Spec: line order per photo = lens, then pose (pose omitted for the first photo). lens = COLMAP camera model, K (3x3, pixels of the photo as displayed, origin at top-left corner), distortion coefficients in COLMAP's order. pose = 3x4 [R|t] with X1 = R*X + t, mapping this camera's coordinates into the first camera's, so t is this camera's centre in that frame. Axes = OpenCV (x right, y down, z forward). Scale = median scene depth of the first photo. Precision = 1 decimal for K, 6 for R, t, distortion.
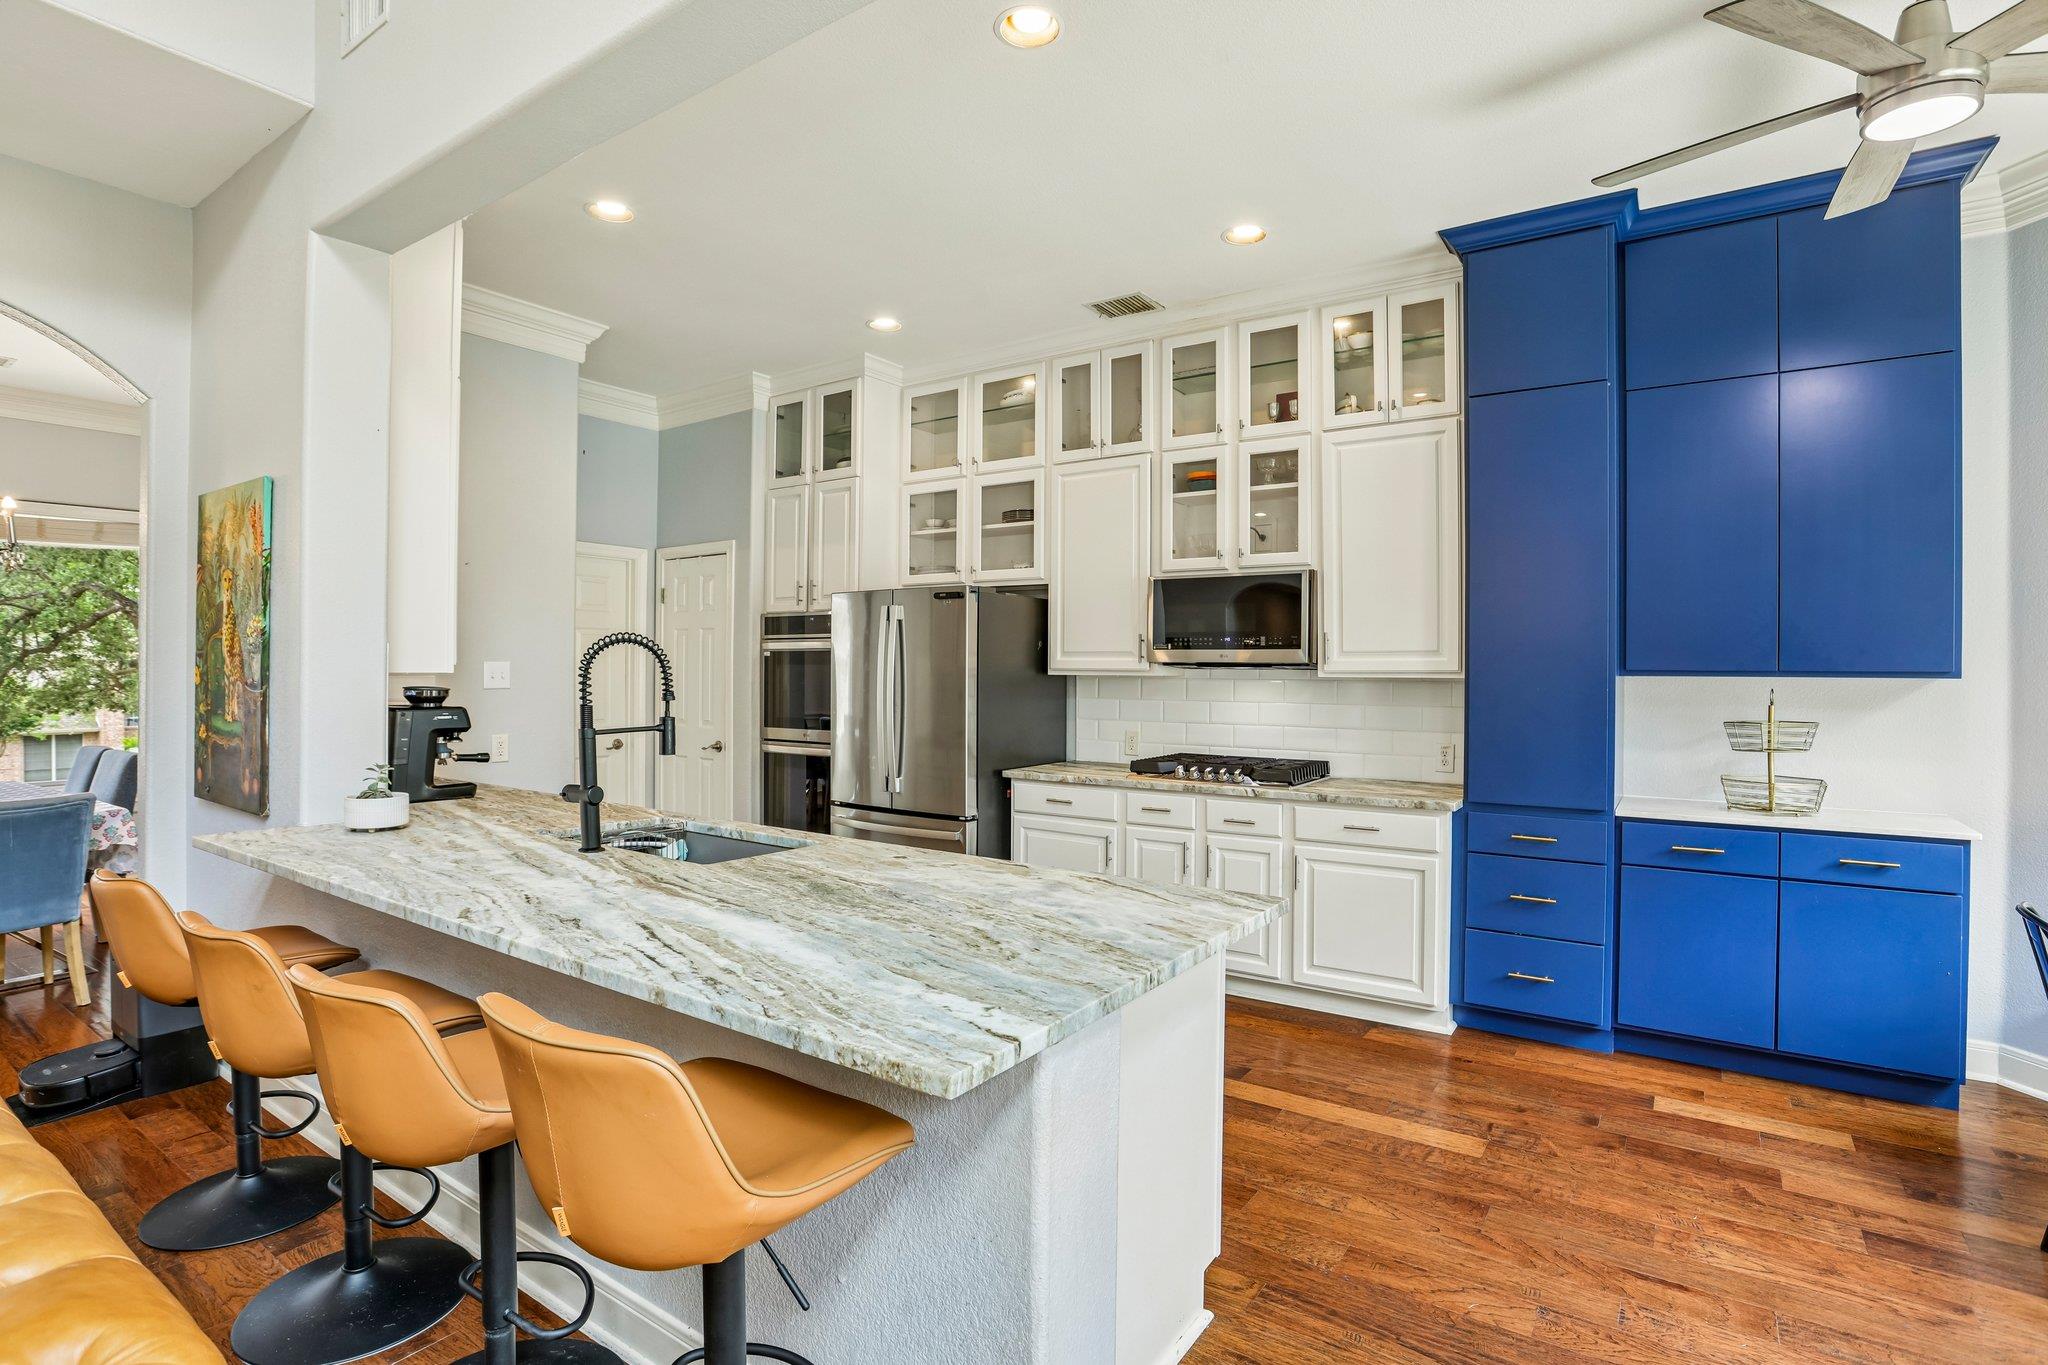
lens RADIAL K [[1007.0, 0, 1010.0], [0, 1007.0, 680.9], [0, 0, 1]] dist [-0.034615, 0.002883]
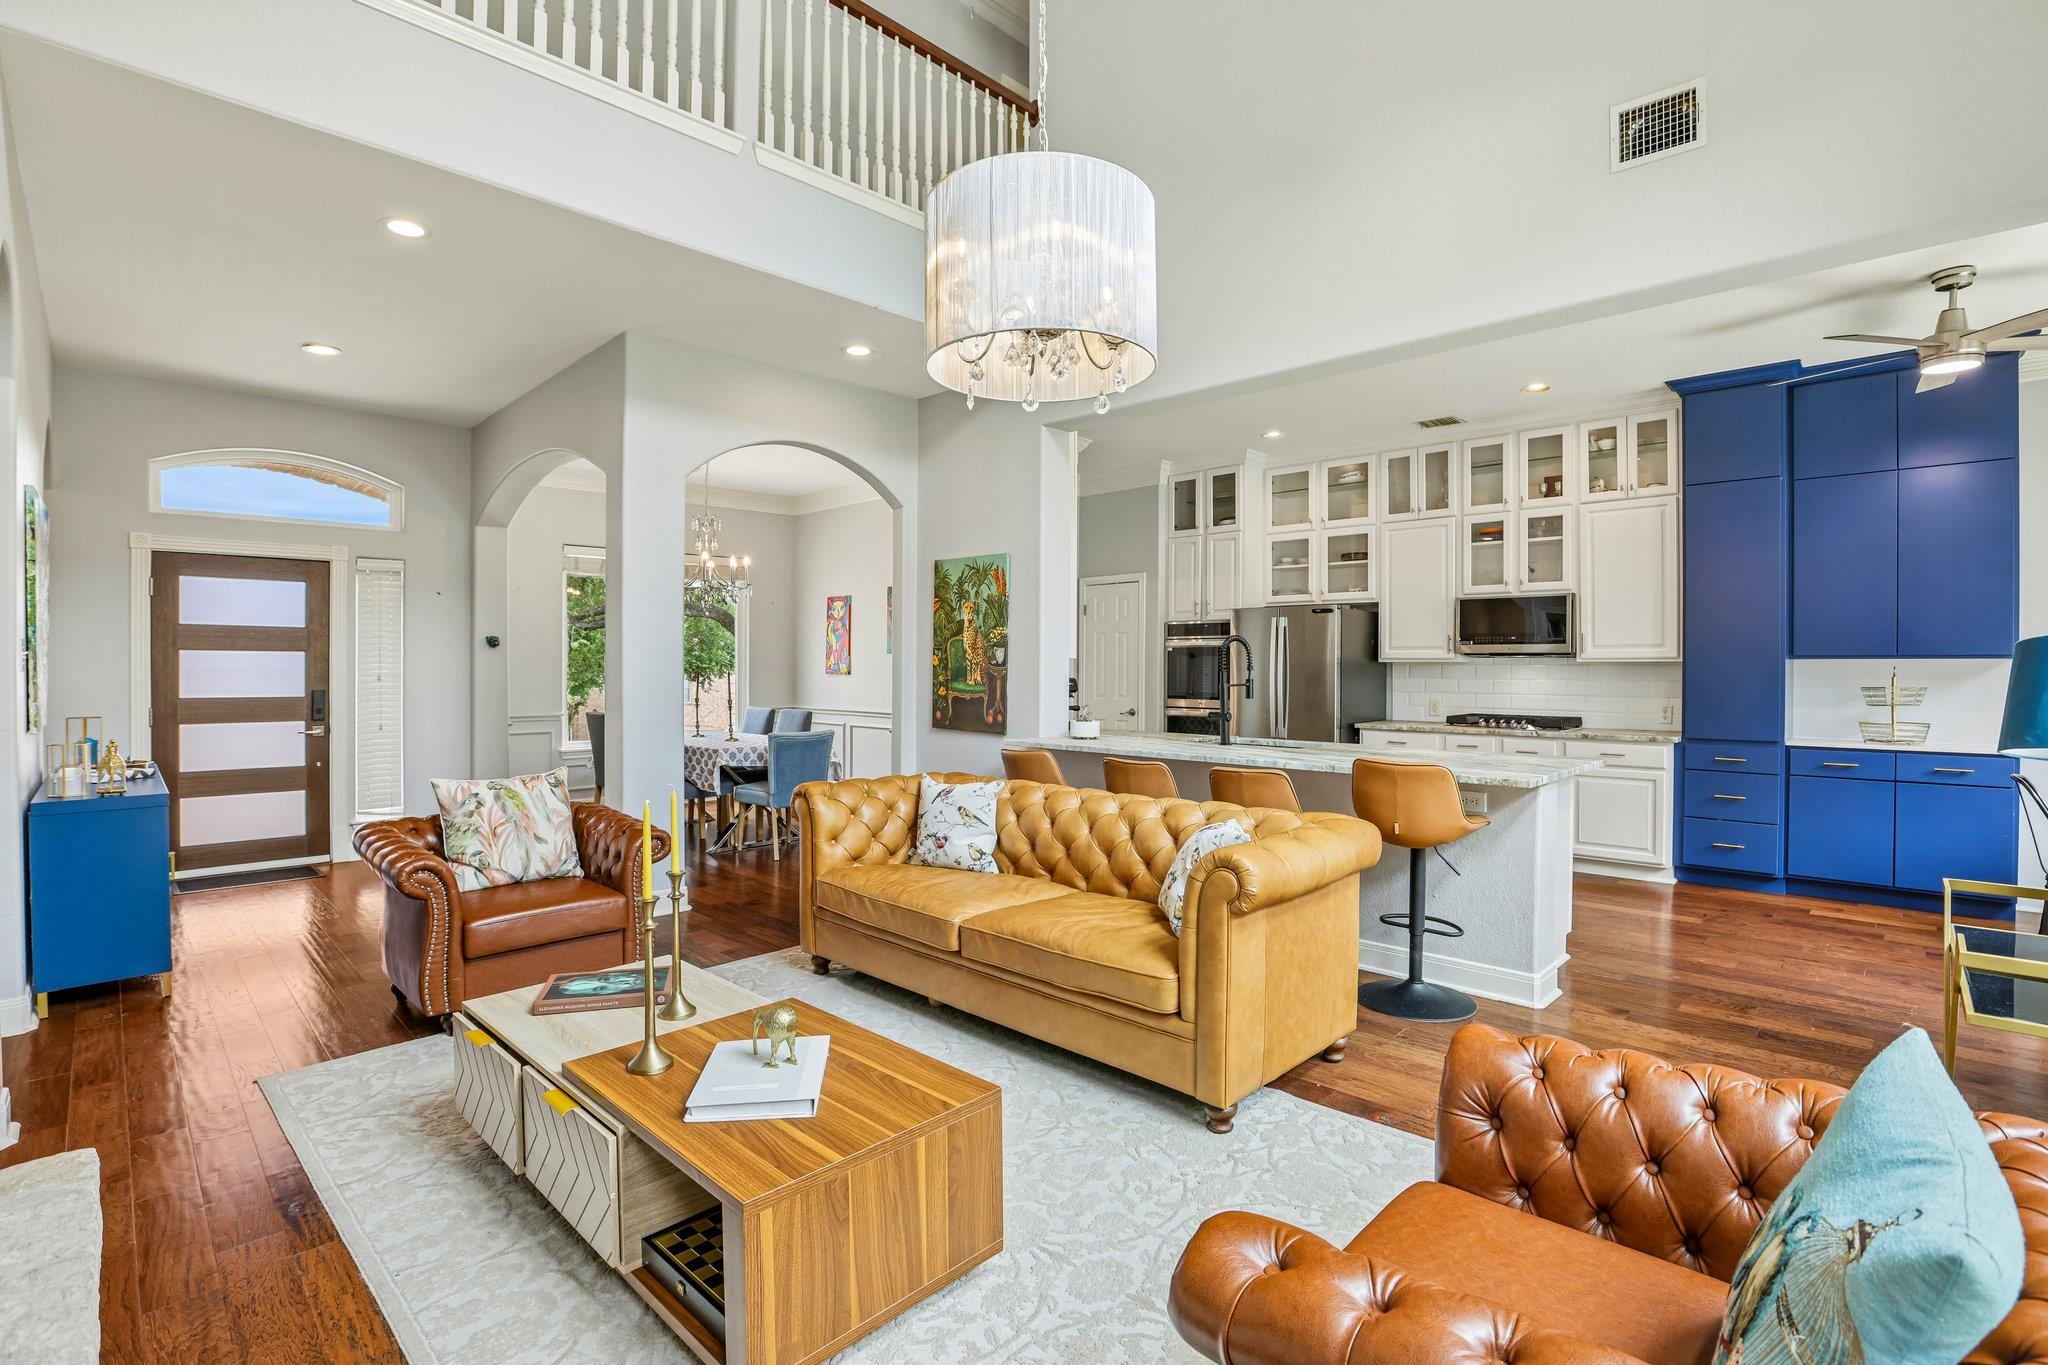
lens RADIAL K [[952.4, 0, 1043.0], [0, 952.4, 678.4], [0, 0, 1]] dist [-0.020038, 0.004364]
pose [[0.990343, -0.000007, -0.138639, -0.301075], [-0.000066, 1.000000, -0.000520, 0.022122], [0.138639, 0.000524, 0.990343, -0.551349]]
